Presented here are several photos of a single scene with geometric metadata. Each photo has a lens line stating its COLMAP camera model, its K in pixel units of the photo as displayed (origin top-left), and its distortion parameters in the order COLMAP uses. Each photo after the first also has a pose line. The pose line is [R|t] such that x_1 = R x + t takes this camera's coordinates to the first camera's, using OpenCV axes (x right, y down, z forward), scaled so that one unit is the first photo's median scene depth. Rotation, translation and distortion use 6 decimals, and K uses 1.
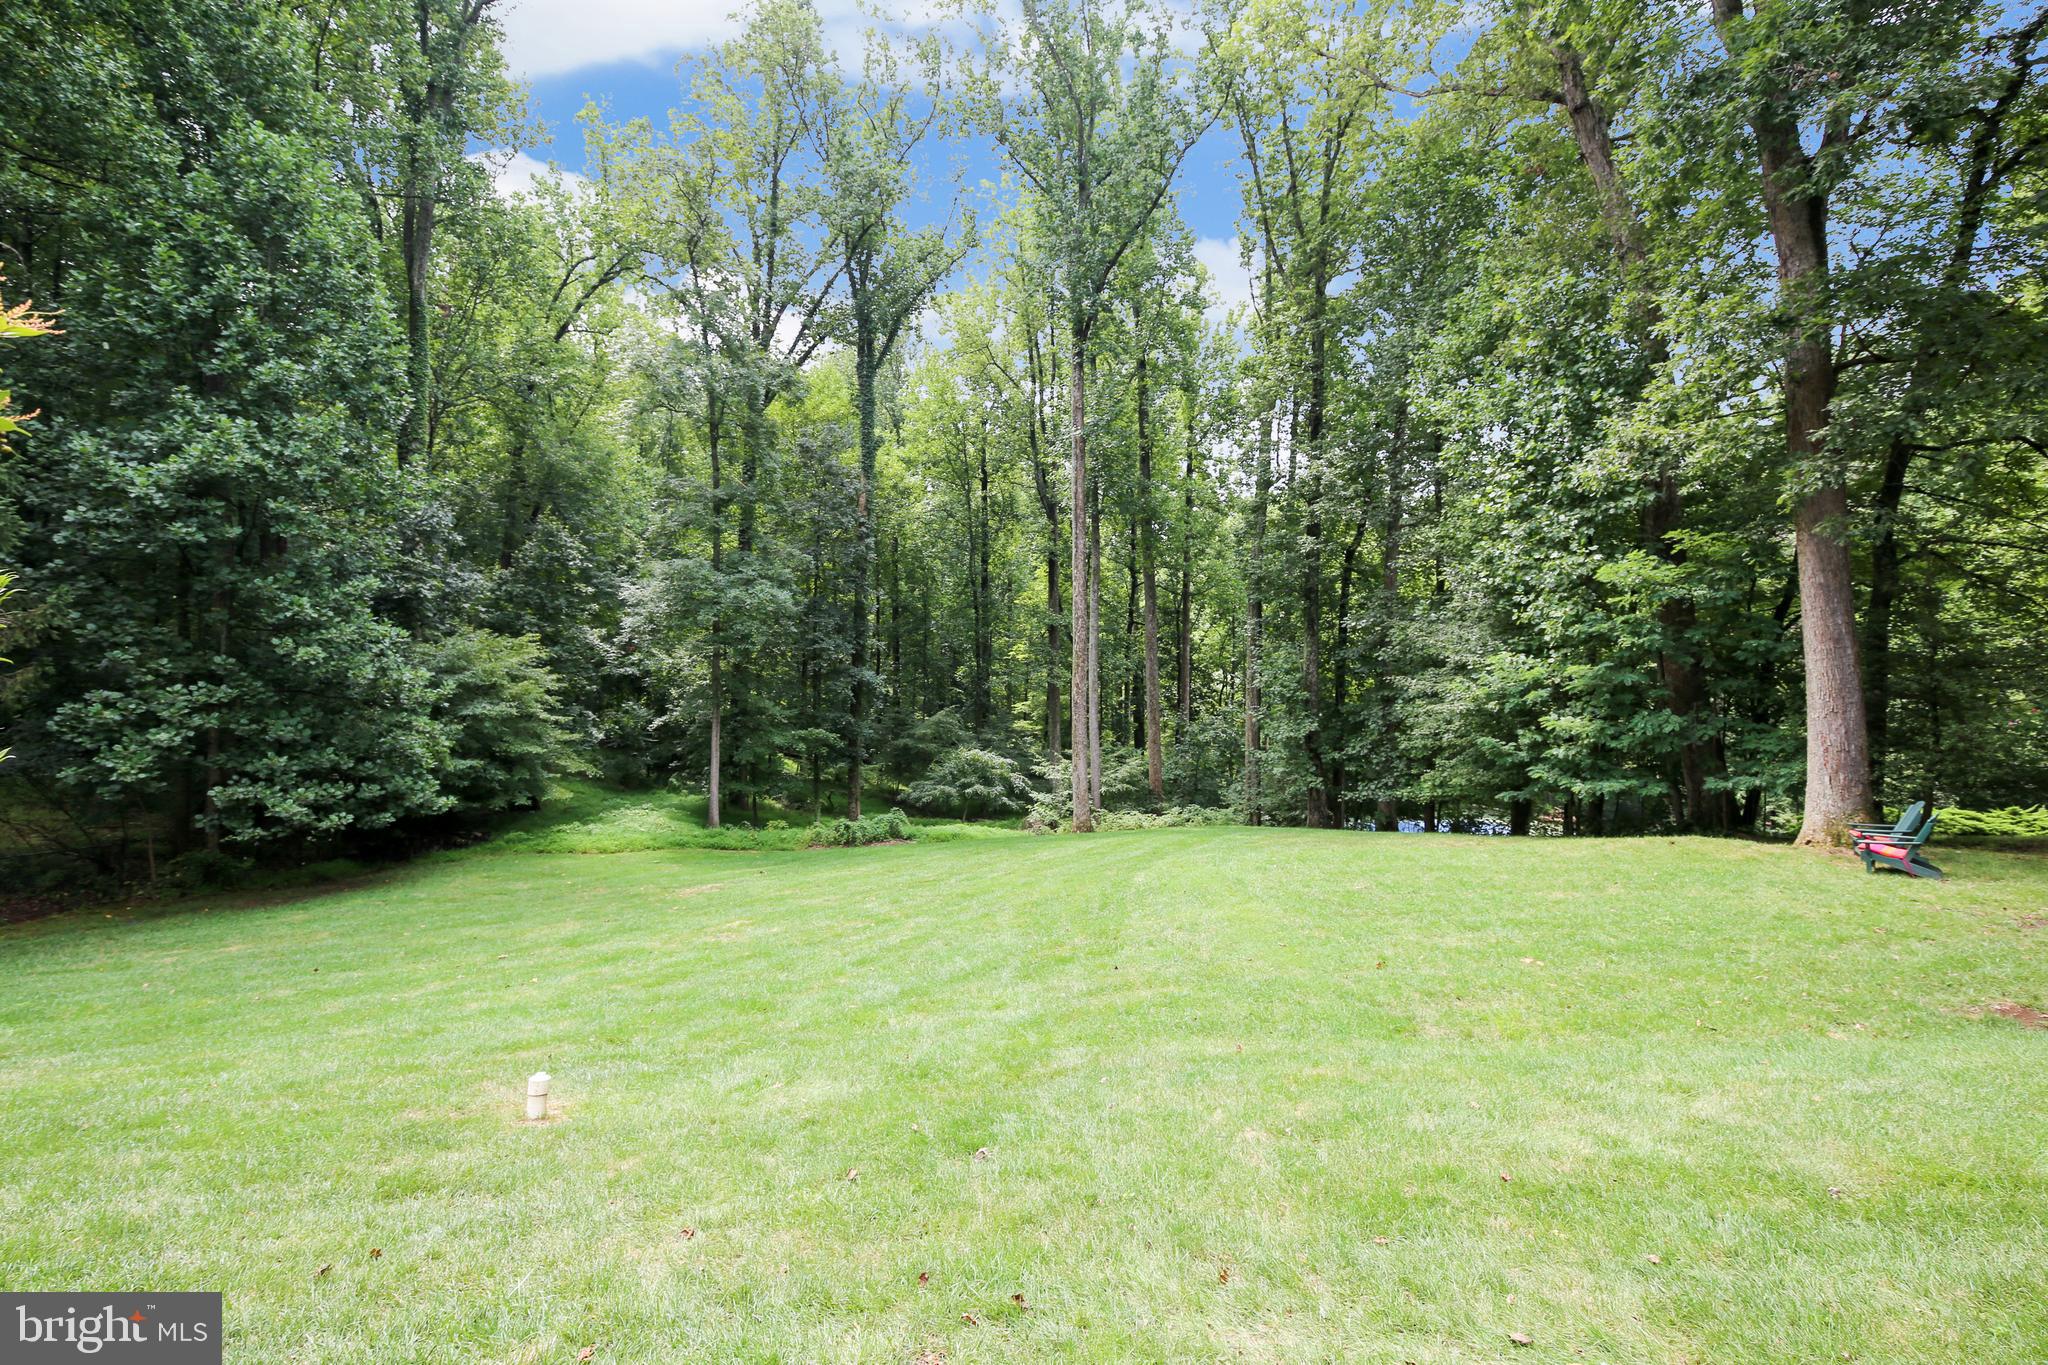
lens RADIAL K [[934.9, 0, 1034.6], [0, 934.9, 640.9], [0, 0, 1]] dist [0.010359, -0.002904]
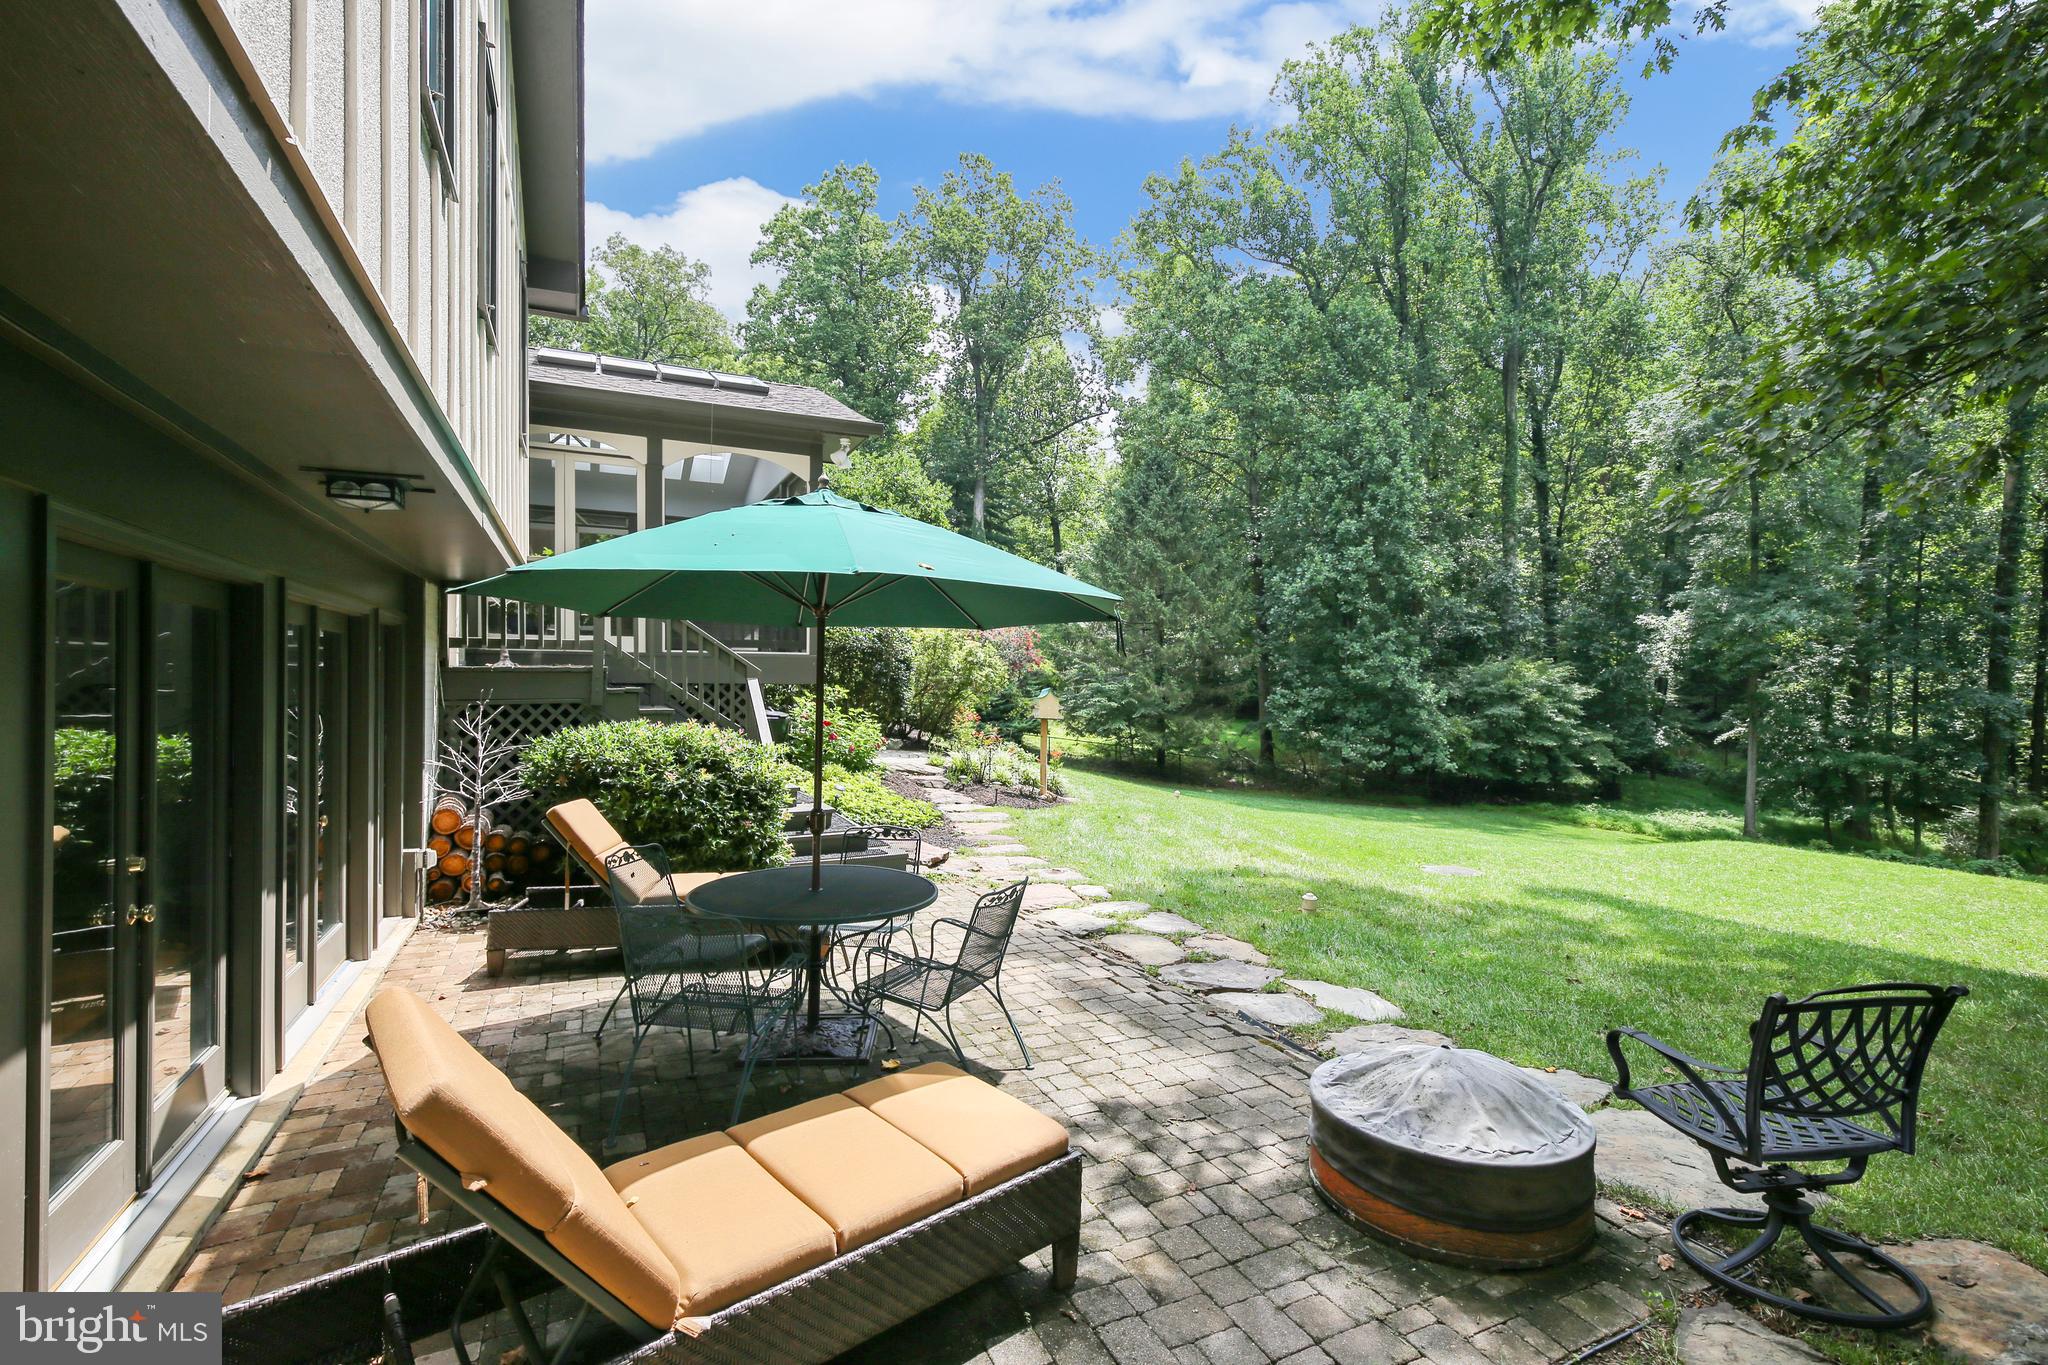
lens RADIAL K [[934.9, 0, 1018.3], [0, 934.9, 677.8], [0, 0, 1]] dist [0.010359, -0.002904]
pose [[0.274662, 0.007411, -0.961512, 0.373042], [0.013478, 0.999842, 0.011556, -0.003302], [0.961446, -0.016133, 0.274519, -0.075532]]
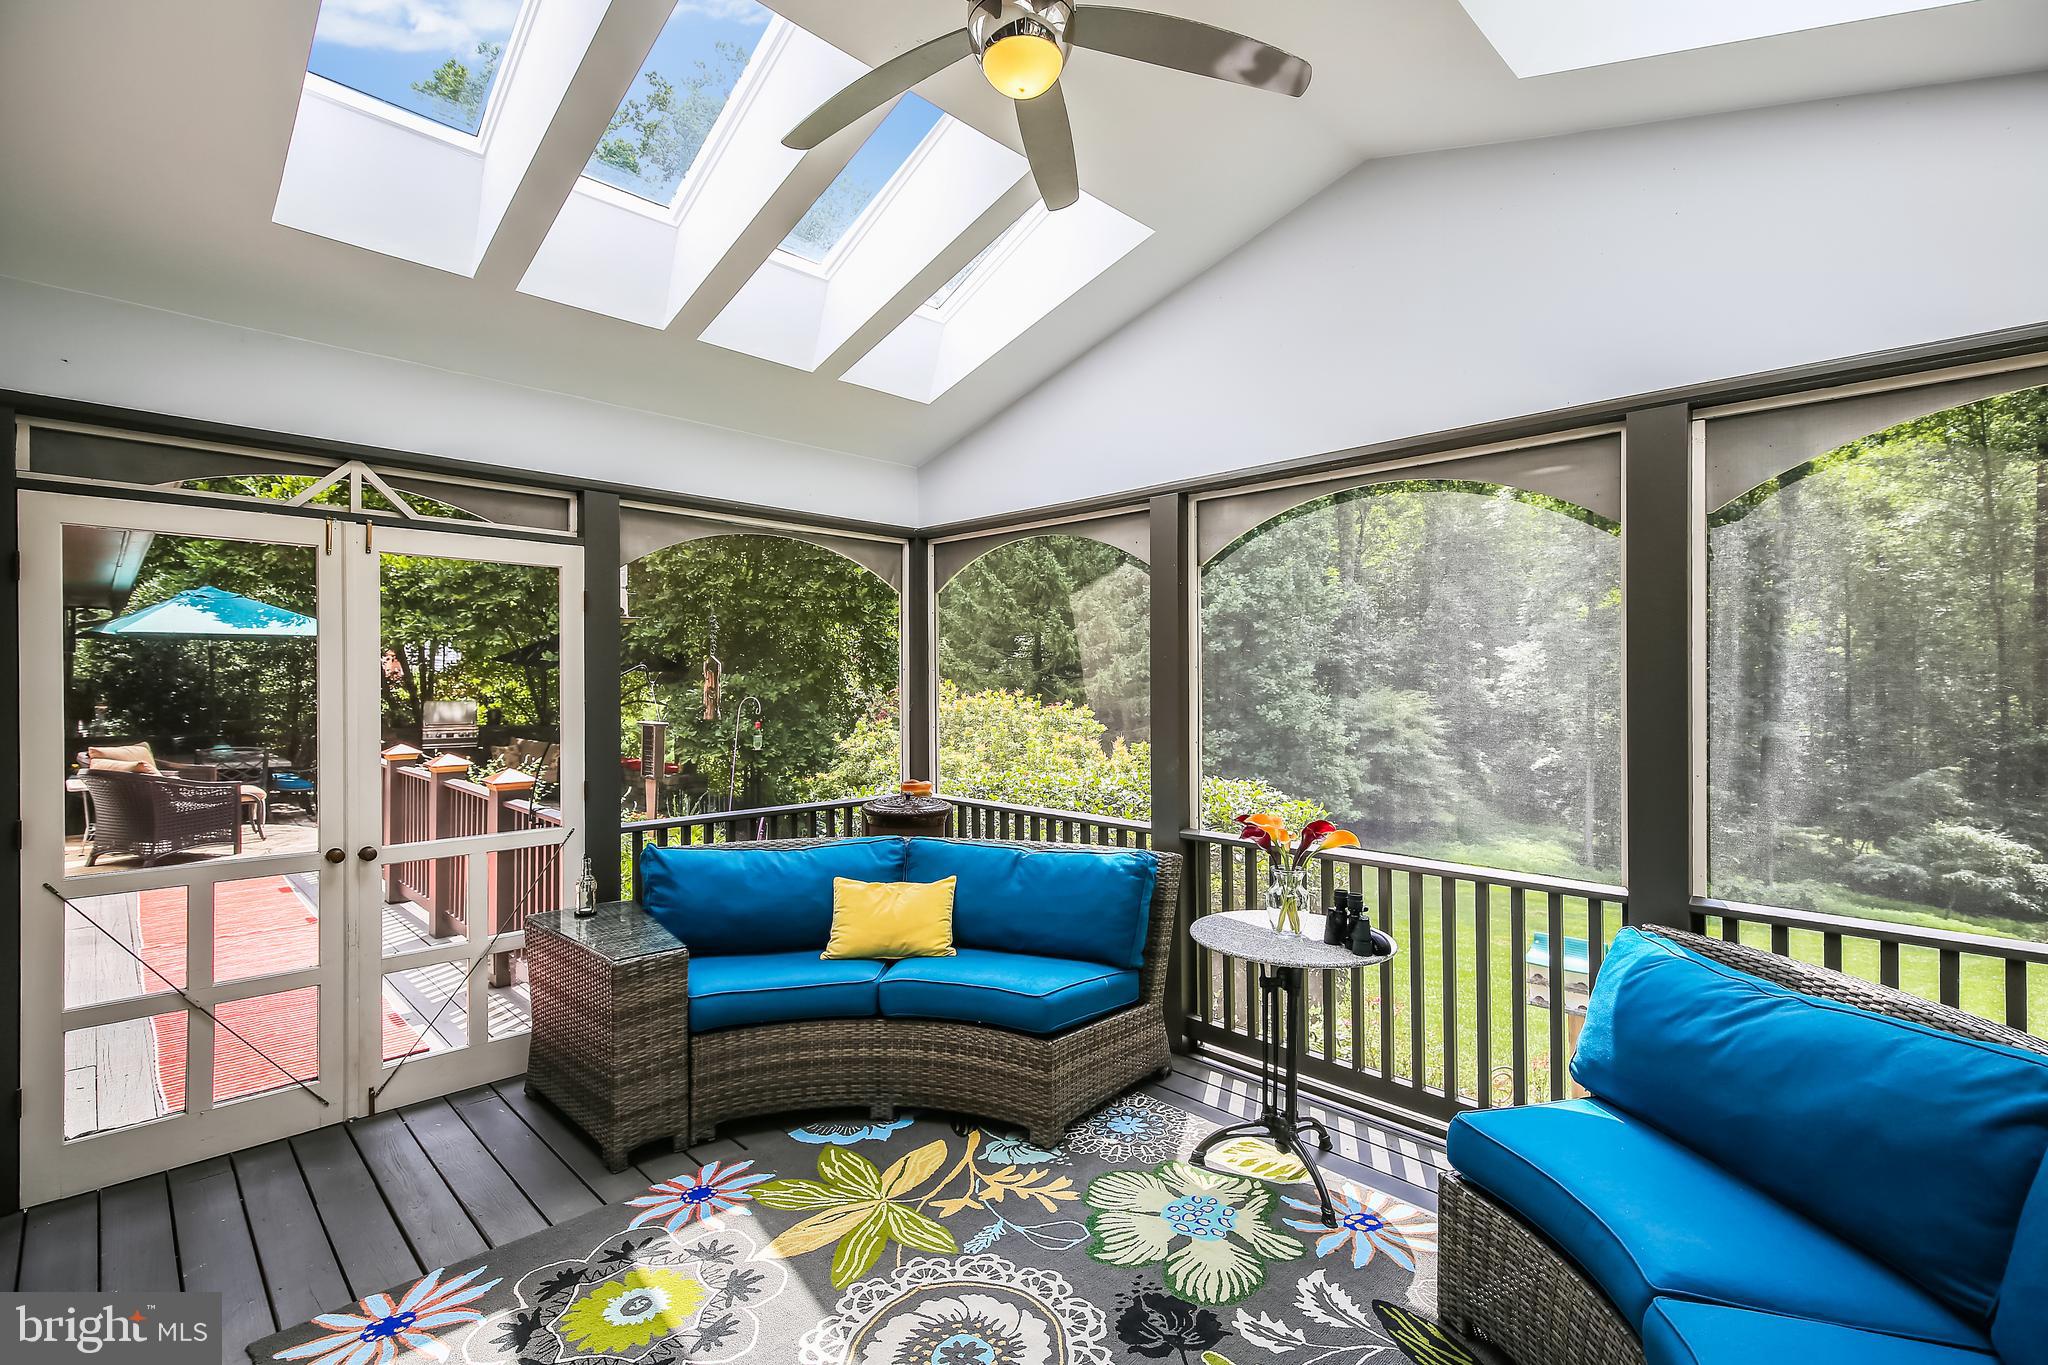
lens RADIAL K [[934.9, 0, 1025.0], [0, 934.9, 682.9], [0, 0, 1]] dist [0.010359, -0.002904]
pose [[0.585525, 0.016436, -0.810487, 0.125217], [0.010336, 0.999562, 0.027737, -0.039997], [0.810588, -0.024618, 0.585099, -0.129253]]
